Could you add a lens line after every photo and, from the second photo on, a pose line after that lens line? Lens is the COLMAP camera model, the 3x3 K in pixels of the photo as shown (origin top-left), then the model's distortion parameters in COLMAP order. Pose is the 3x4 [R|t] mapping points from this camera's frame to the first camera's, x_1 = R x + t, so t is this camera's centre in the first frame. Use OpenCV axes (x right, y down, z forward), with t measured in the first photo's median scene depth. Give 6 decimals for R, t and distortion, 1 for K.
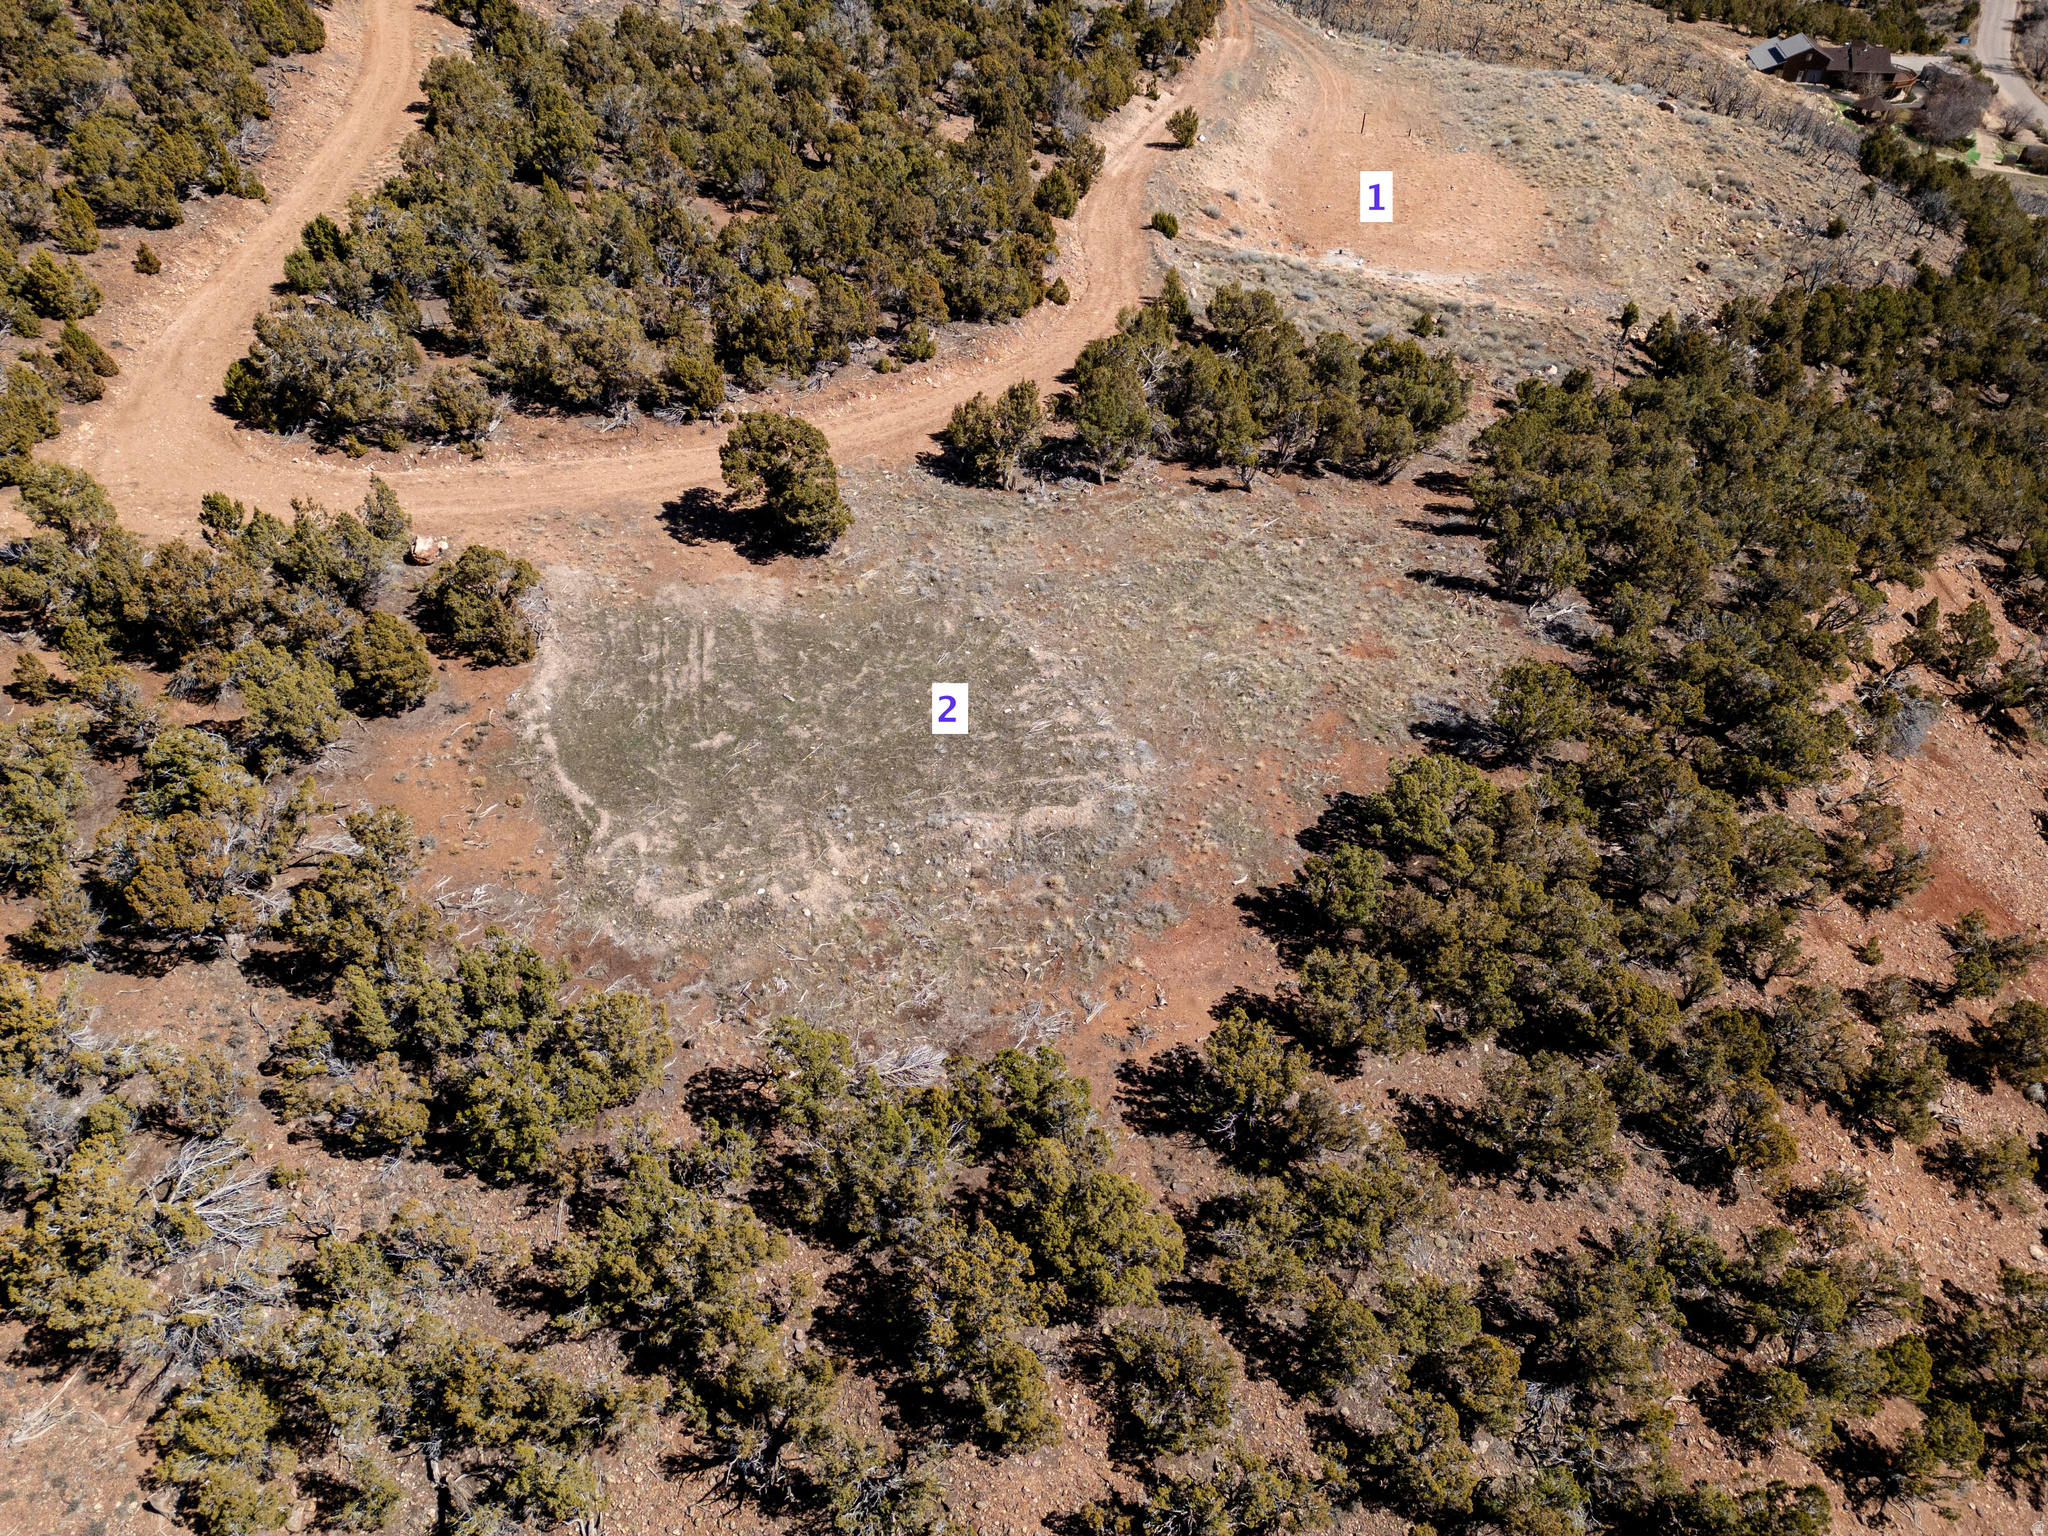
lens RADIAL K [[1417.5, 0, 1029.5], [0, 1417.5, 763.2], [0, 0, 1]] dist [0.083579, -0.077353]
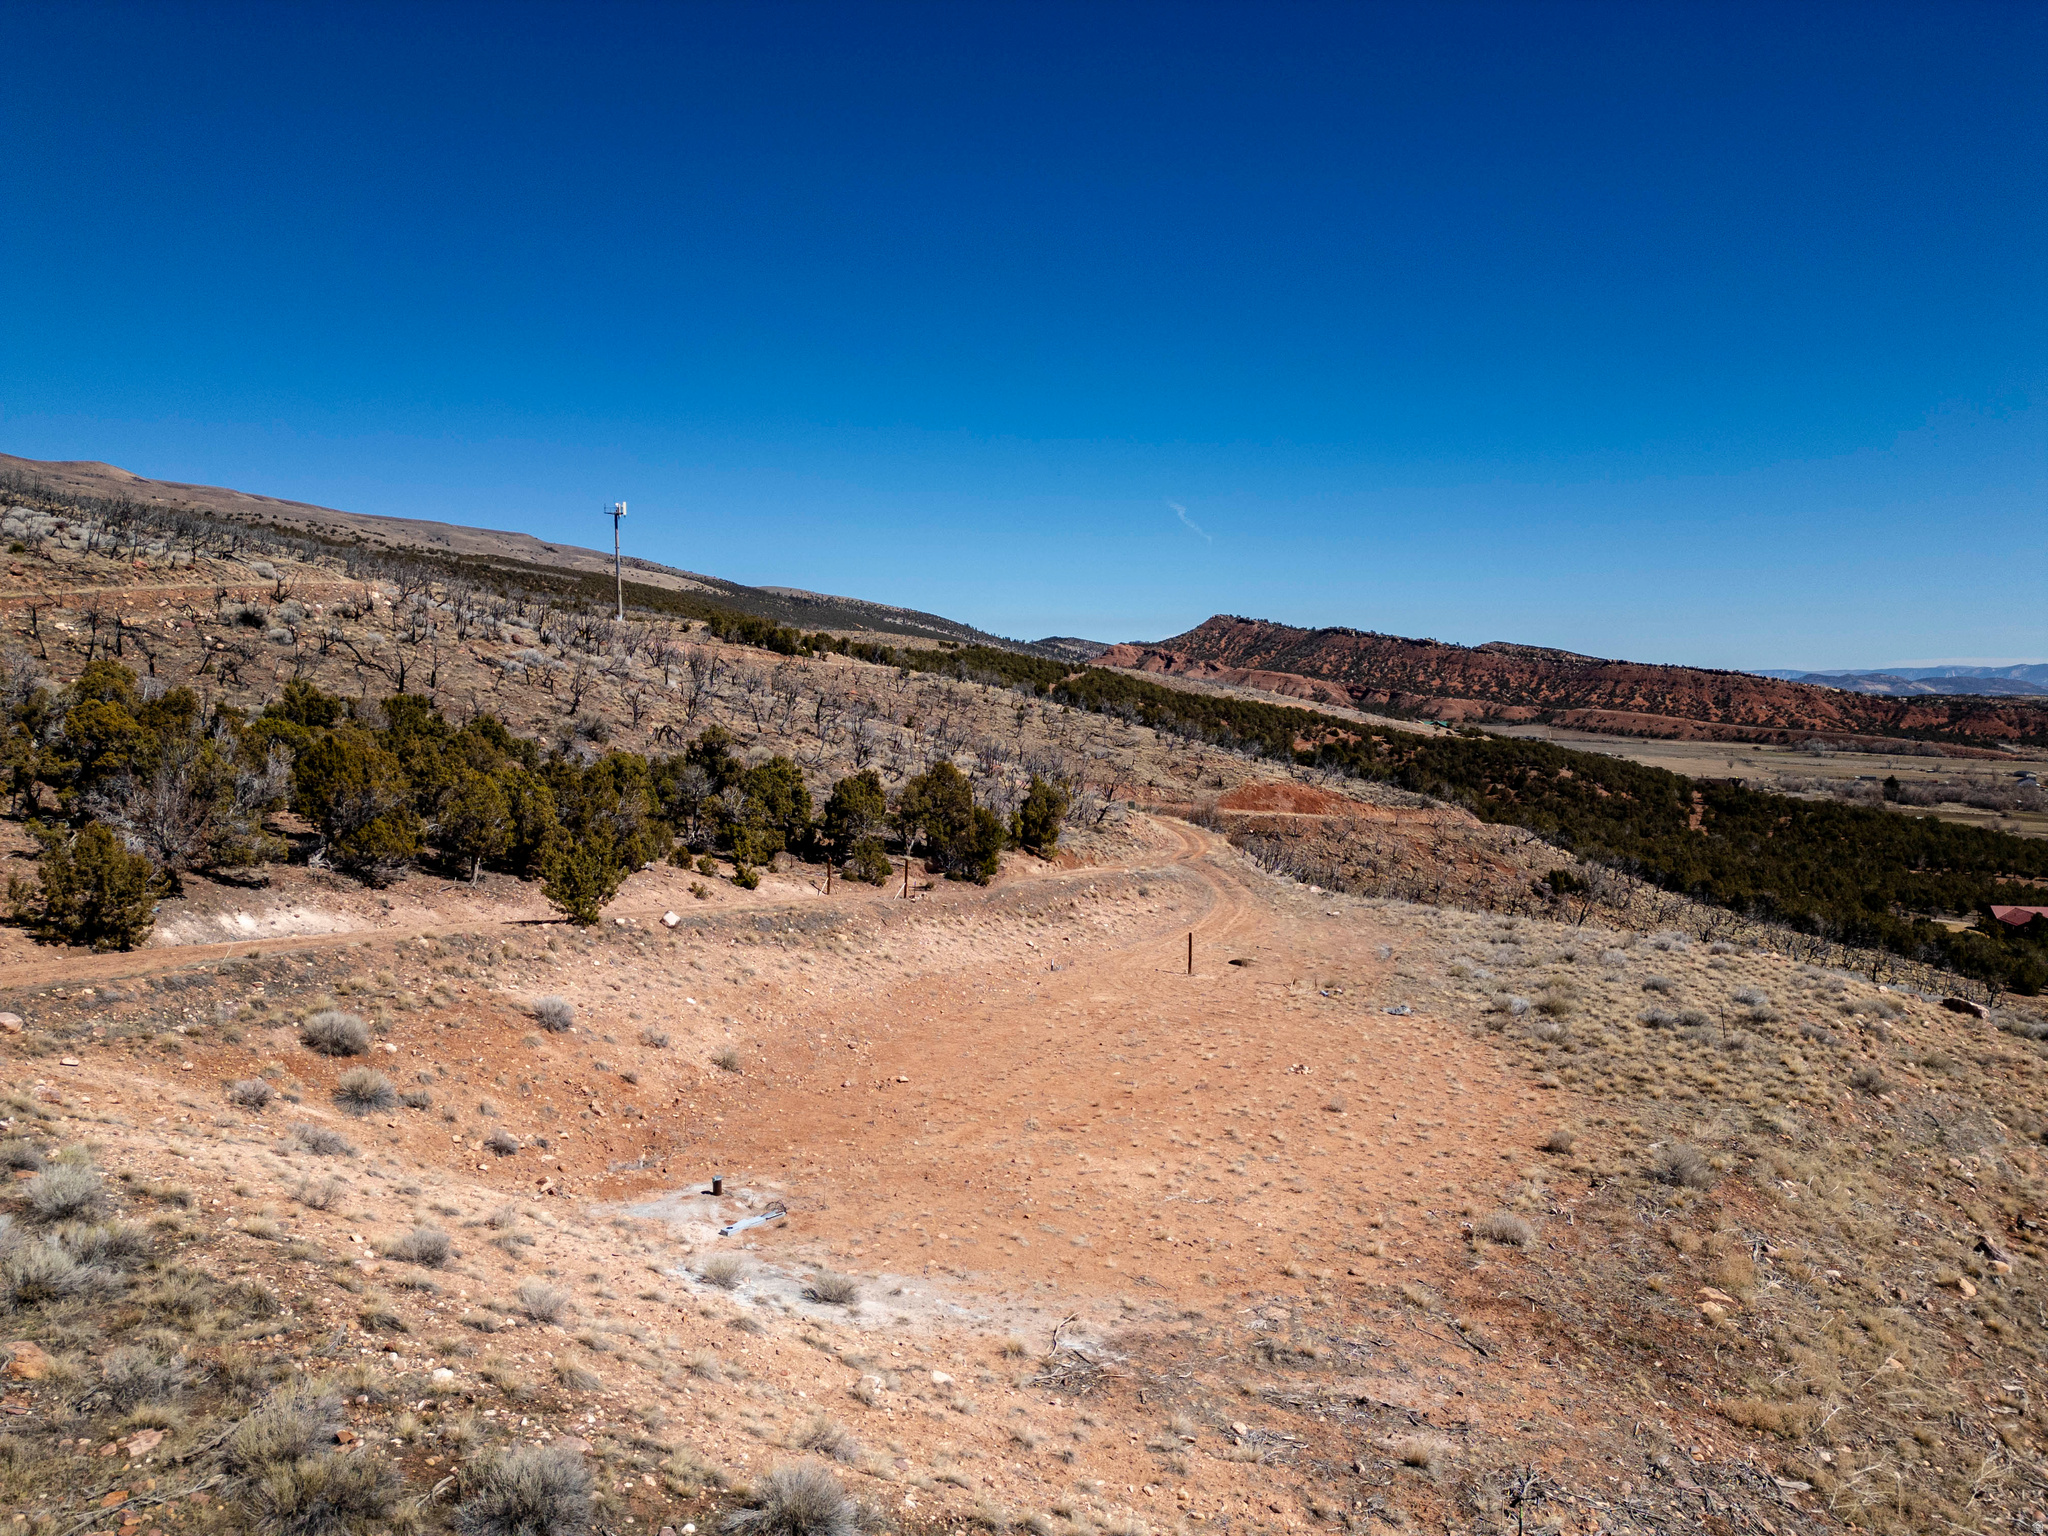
lens RADIAL K [[1417.5, 0, 1031.7], [0, 1417.5, 770.2], [0, 0, 1]] dist [0.083579, -0.077353]
pose [[0.974912, 0.005754, -0.222515, 0.587320], [-0.140385, 0.791671, -0.594599, -0.444706], [0.172737, 0.610920, 0.772618, 1.257698]]
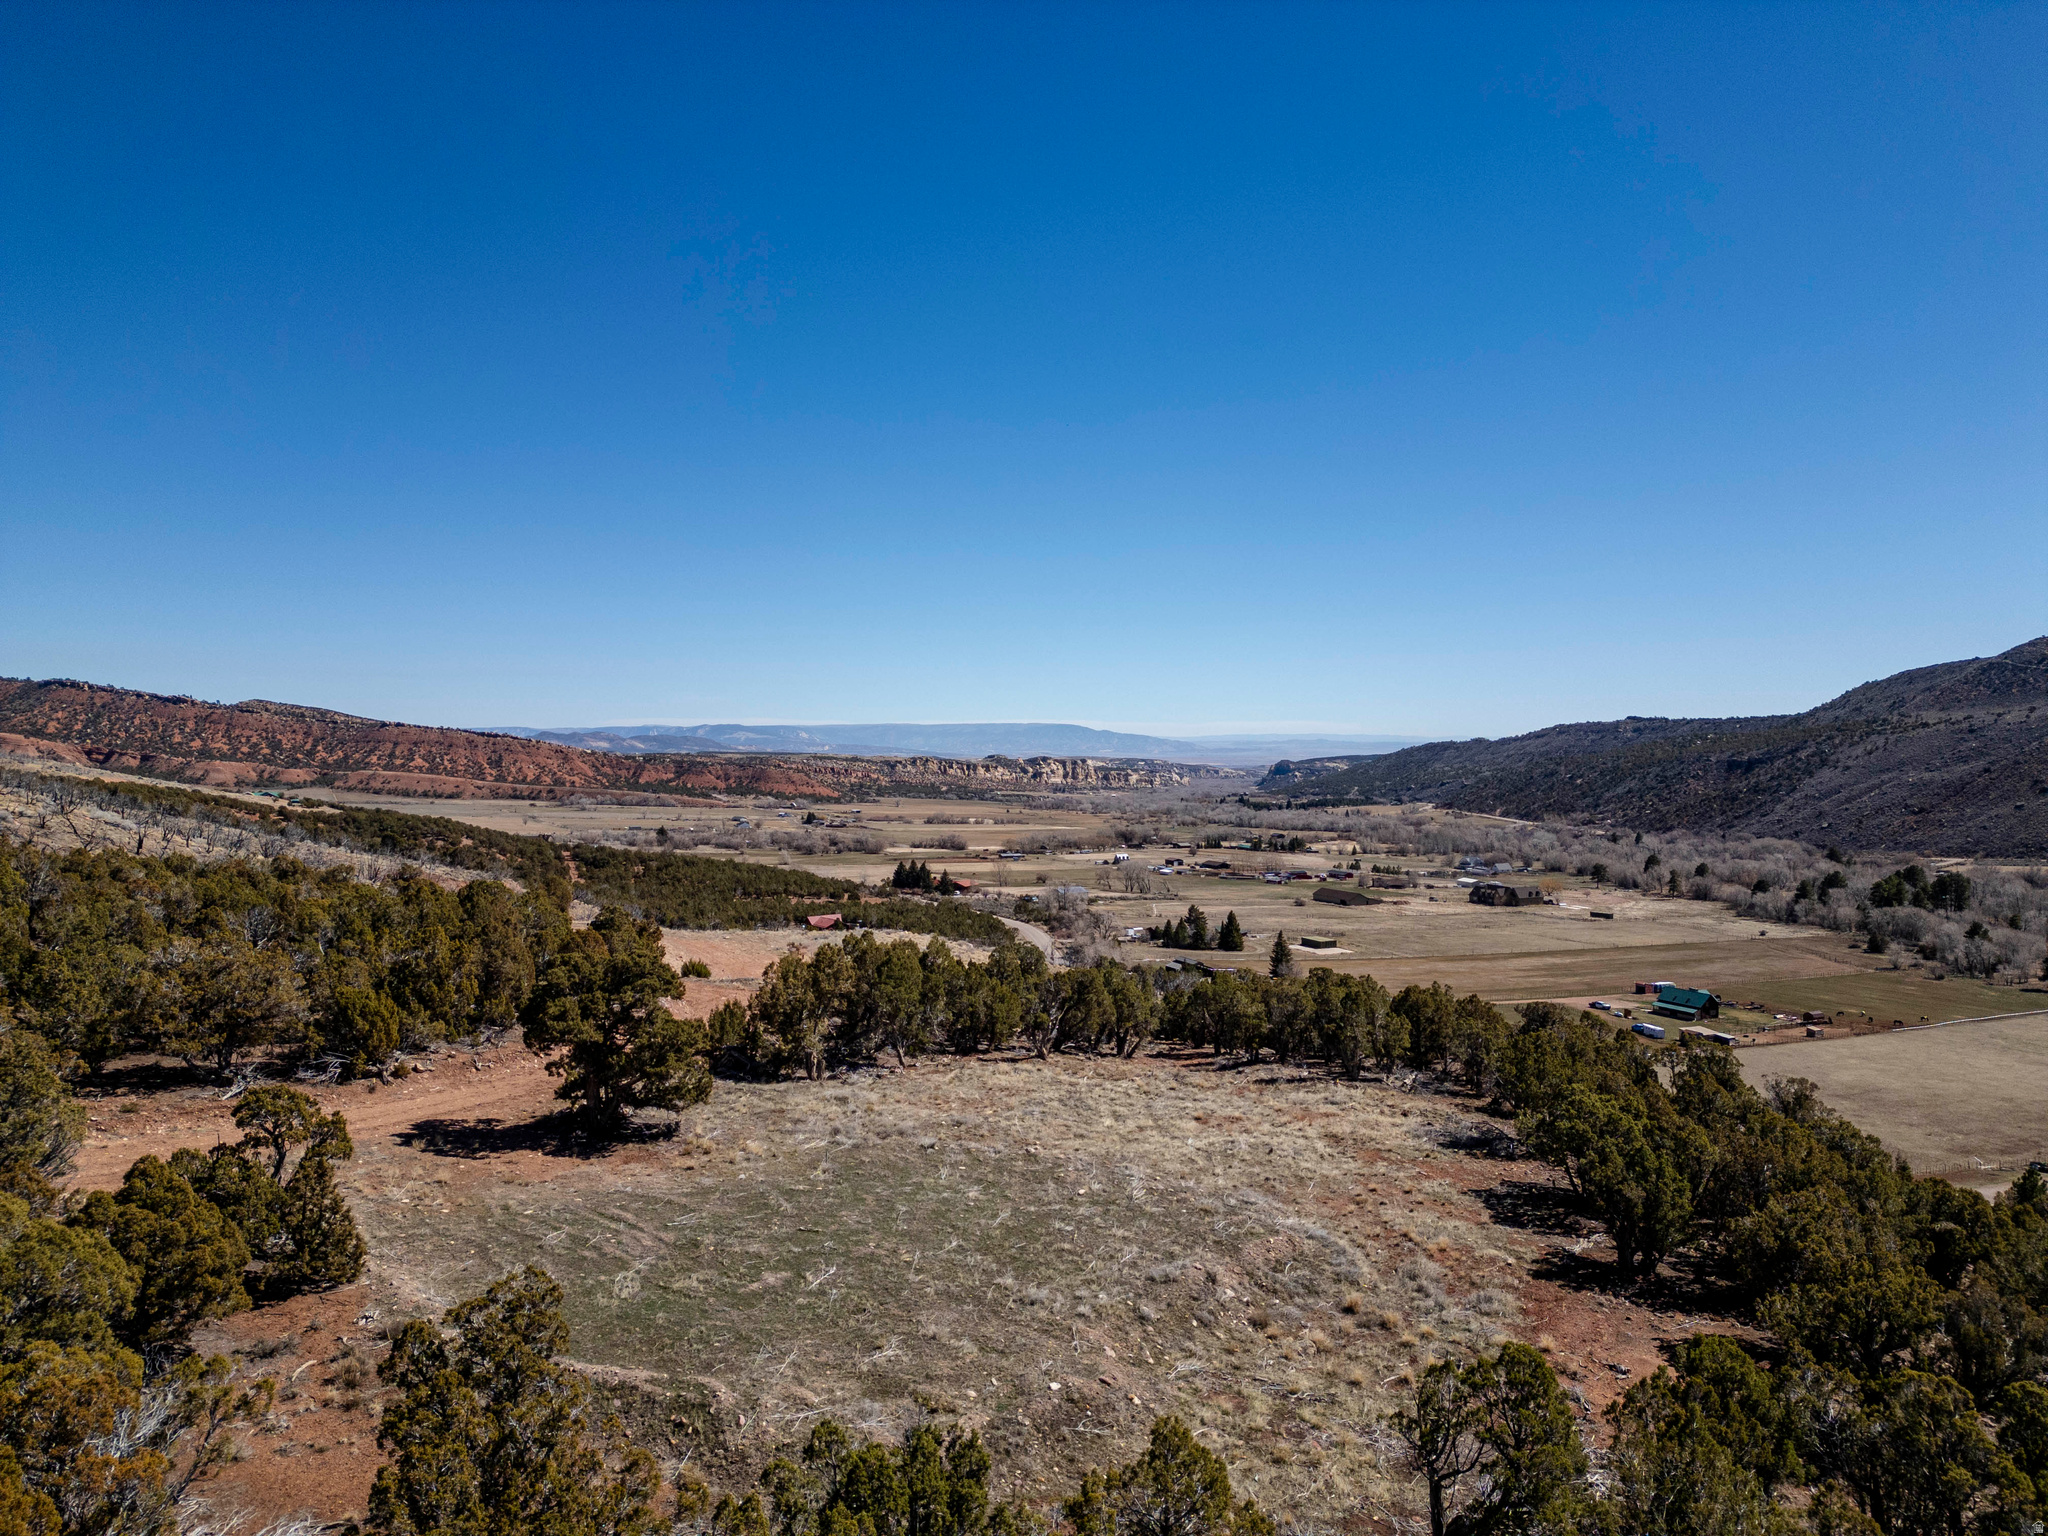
lens RADIAL K [[1417.5, 0, 1021.7], [0, 1417.5, 767.3], [0, 0, 1]] dist [0.083579, -0.077353]
pose [[0.829836, -0.018321, 0.557706, -0.389540], [0.371069, 0.764568, -0.527013, 0.149944], [-0.416749, 0.644282, 0.641265, 0.345607]]
